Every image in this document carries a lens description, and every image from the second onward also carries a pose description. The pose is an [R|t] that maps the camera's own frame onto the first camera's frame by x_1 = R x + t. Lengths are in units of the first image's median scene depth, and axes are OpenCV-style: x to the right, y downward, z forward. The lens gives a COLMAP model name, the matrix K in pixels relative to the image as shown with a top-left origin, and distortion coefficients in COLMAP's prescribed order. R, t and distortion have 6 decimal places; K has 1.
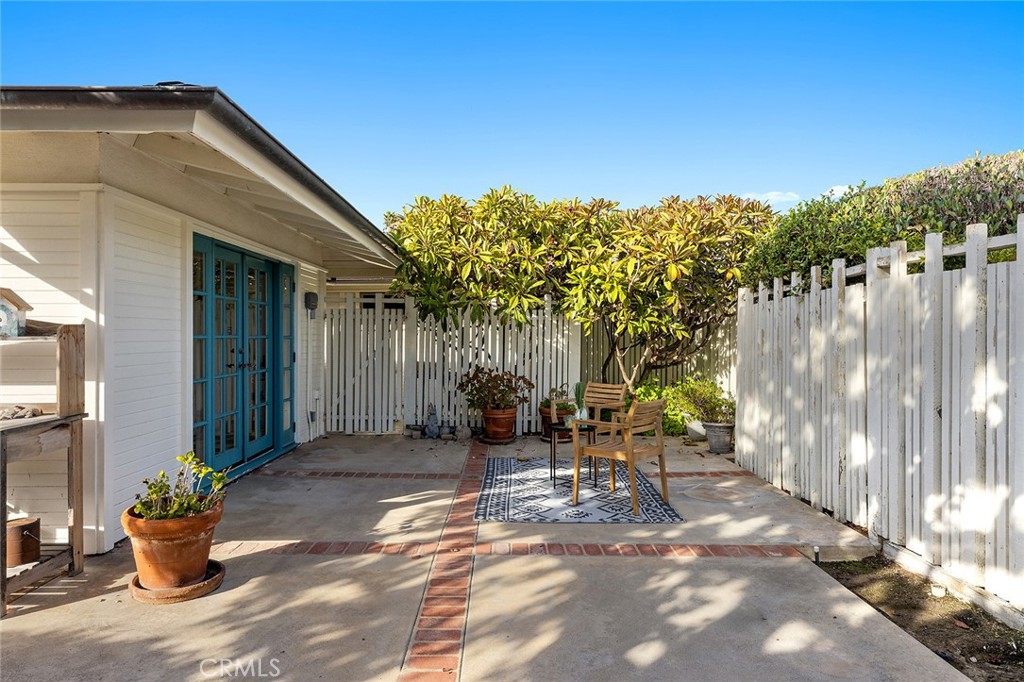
lens RADIAL K [[633.3, 0, 512.5], [0, 633.3, 333.5], [0, 0, 1]] dist [0.019934, -0.000168]
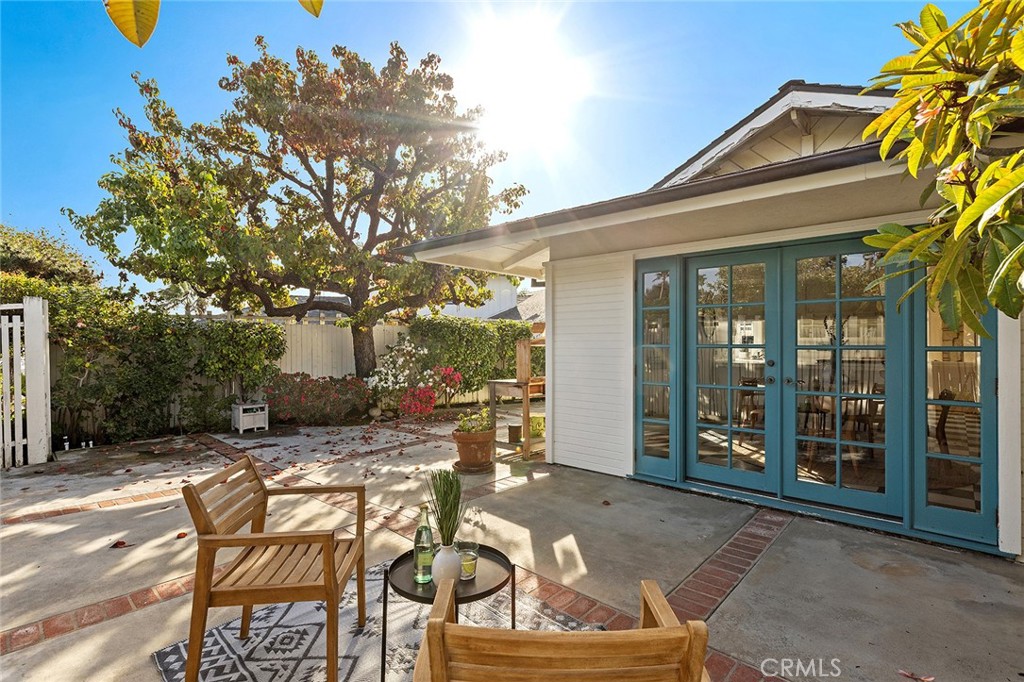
lens RADIAL K [[479.4, 0, 512.0], [0, 479.4, 341.0], [0, 0, 1]] dist [-0.000432, -0.000062]
pose [[-0.681975, -0.001020, -0.731374, 0.455880], [0.000241, 0.999999, -0.001619, -0.007243], [0.731375, -0.001280, -0.681974, 1.905927]]
